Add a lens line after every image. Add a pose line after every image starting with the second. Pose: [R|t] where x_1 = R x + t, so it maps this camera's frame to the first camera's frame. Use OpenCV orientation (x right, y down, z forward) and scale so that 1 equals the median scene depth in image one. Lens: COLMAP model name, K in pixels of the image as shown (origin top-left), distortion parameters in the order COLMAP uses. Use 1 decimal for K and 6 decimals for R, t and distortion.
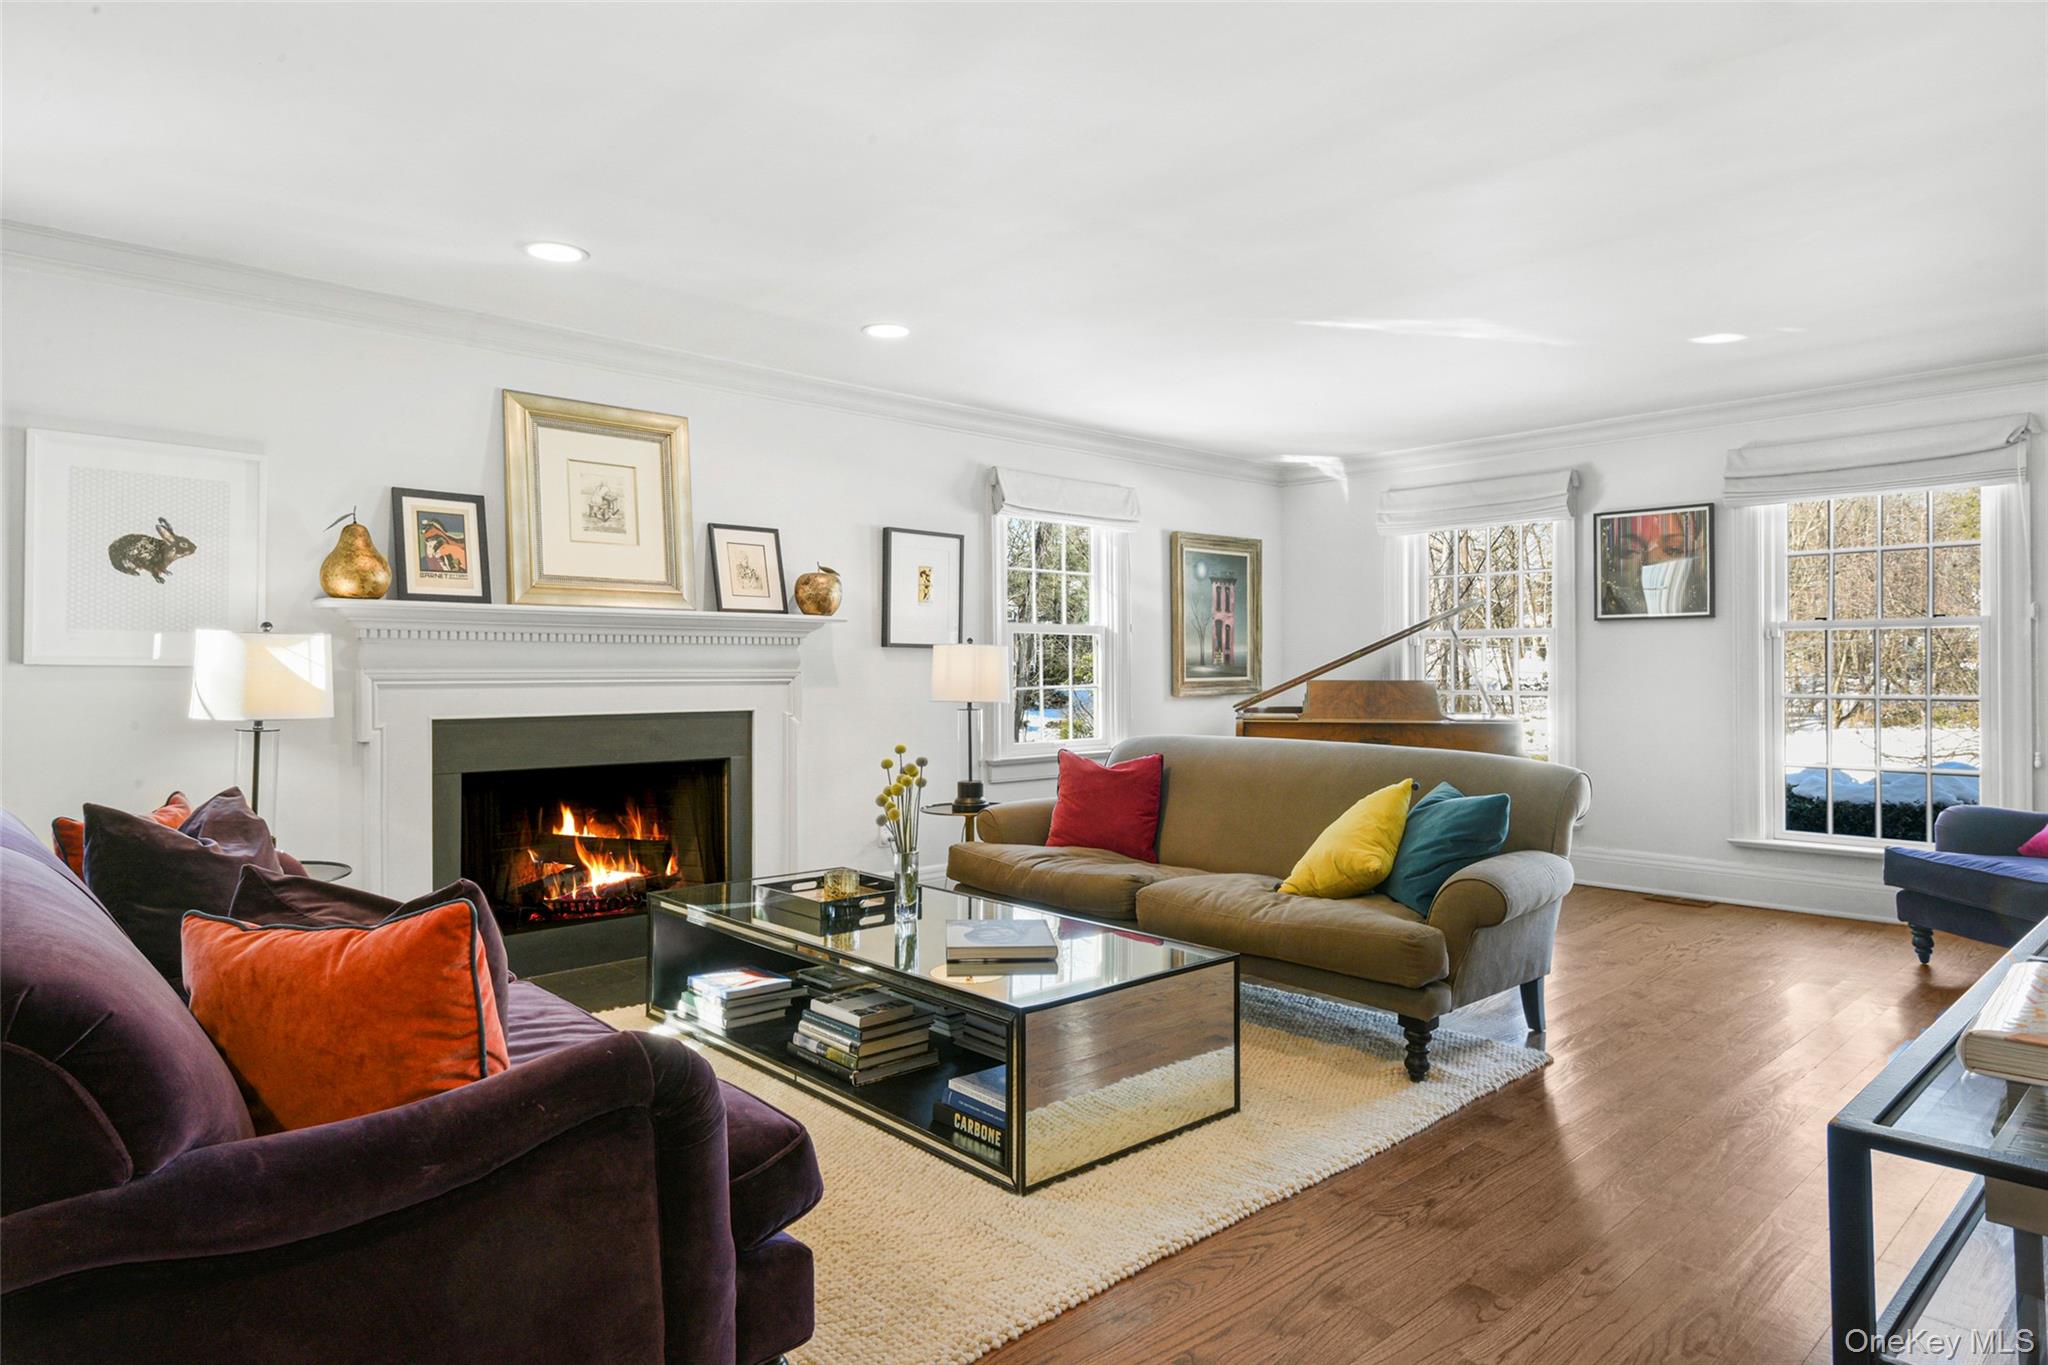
lens RADIAL K [[1161.5, 0, 1024.0], [0, 1161.5, 682.5], [0, 0, 1]] dist [0.004412, 0.000181]
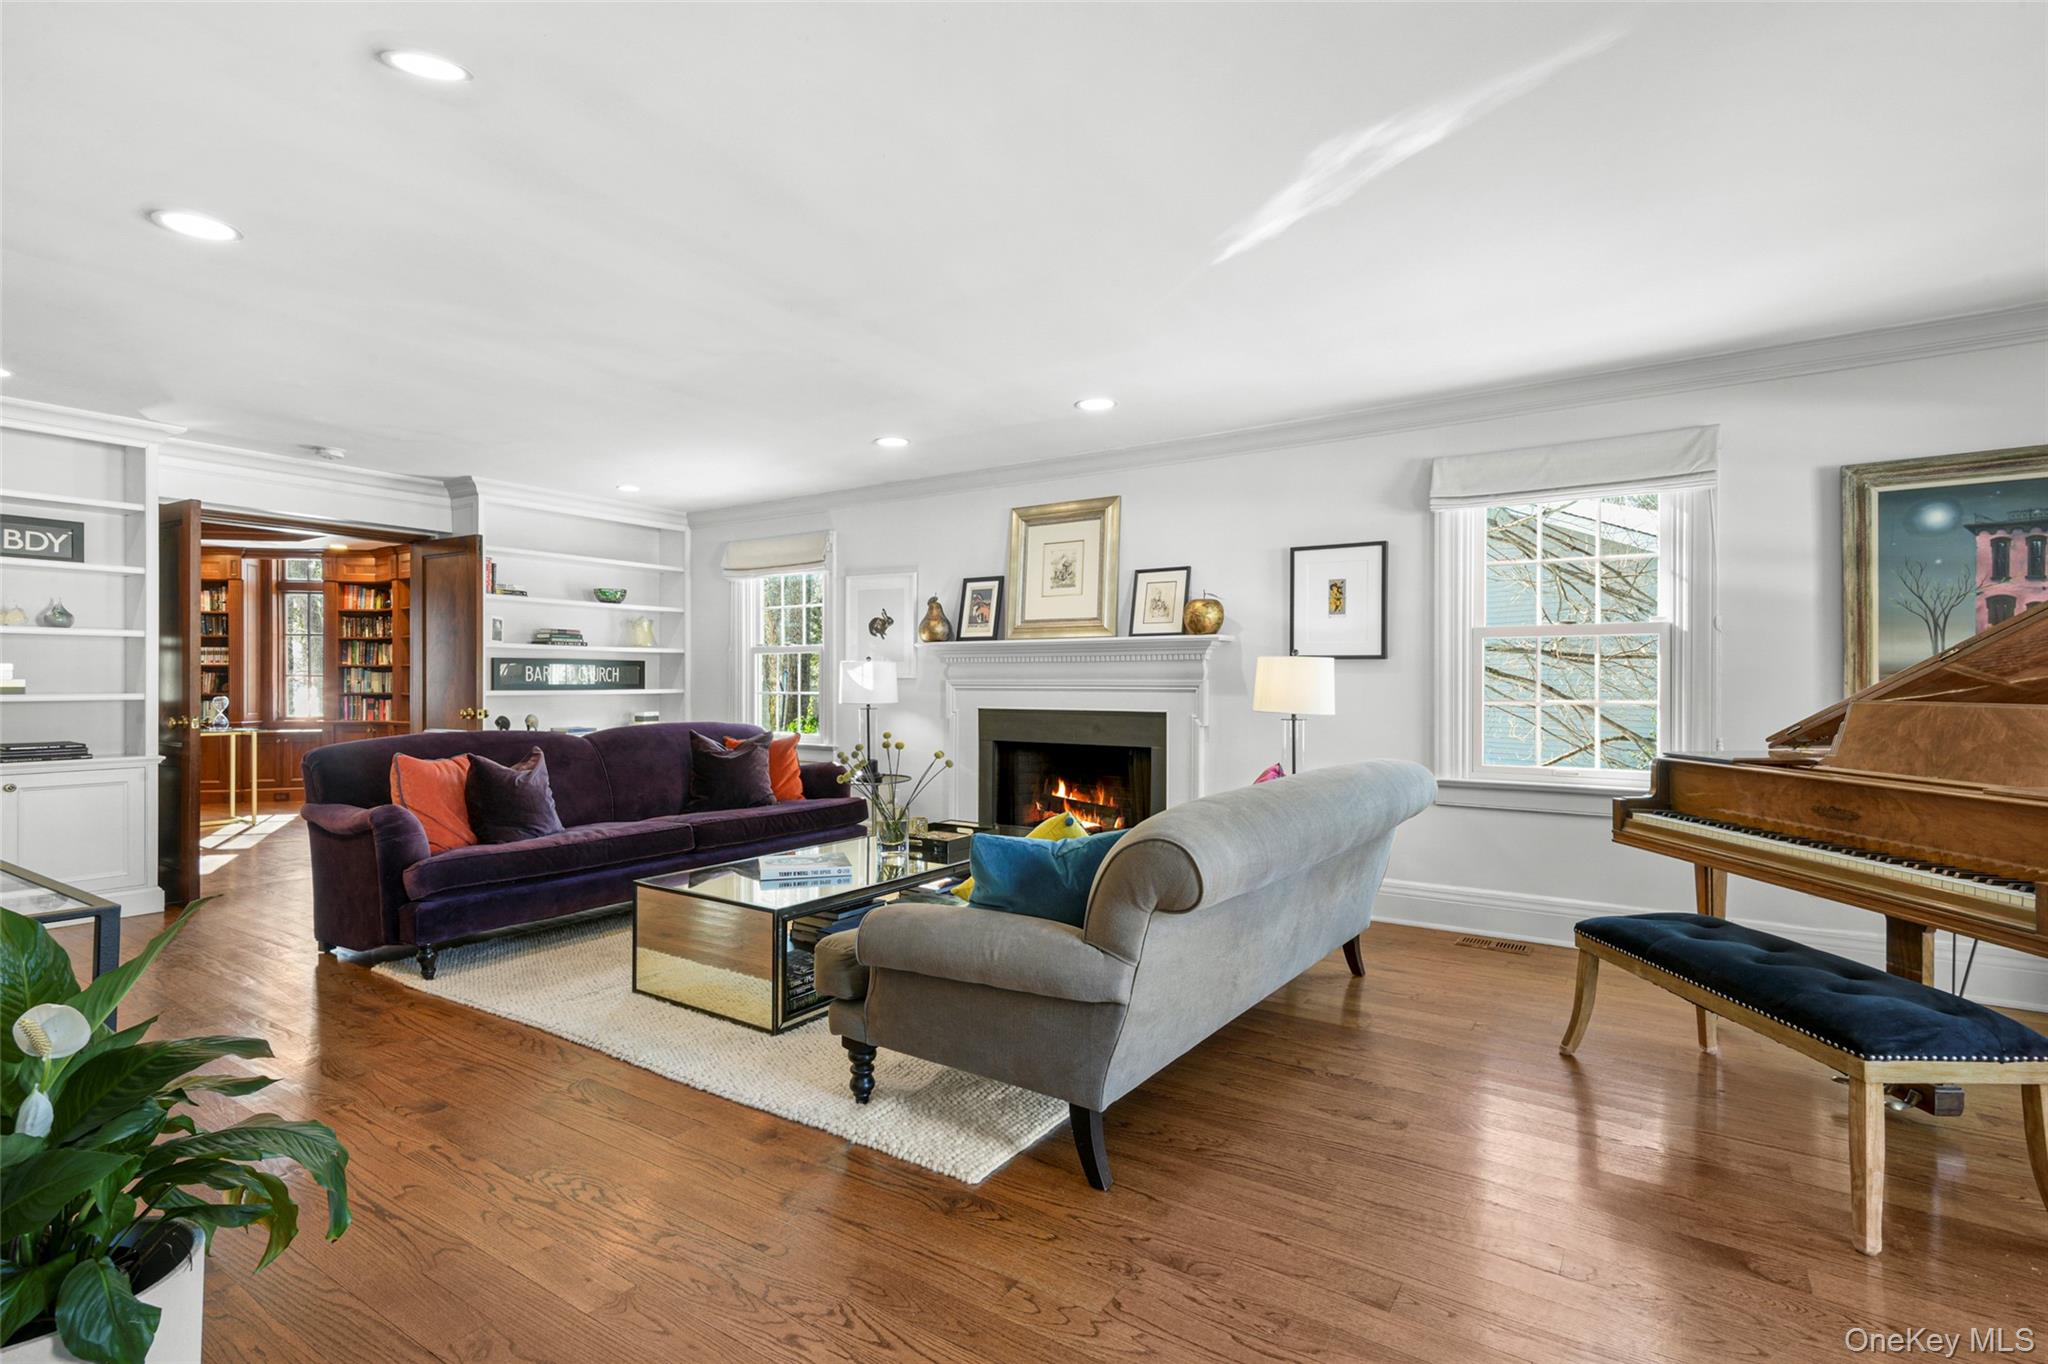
lens RADIAL K [[949.6, 0, 1038.3], [0, 949.6, 686.2], [0, 0, 1]] dist [0.017354, -0.000122]
pose [[0.250510, 0.007545, -0.968085, 0.829174], [-0.012747, 0.999909, 0.004494, -0.008440], [0.968030, 0.011214, 0.250584, 0.679880]]
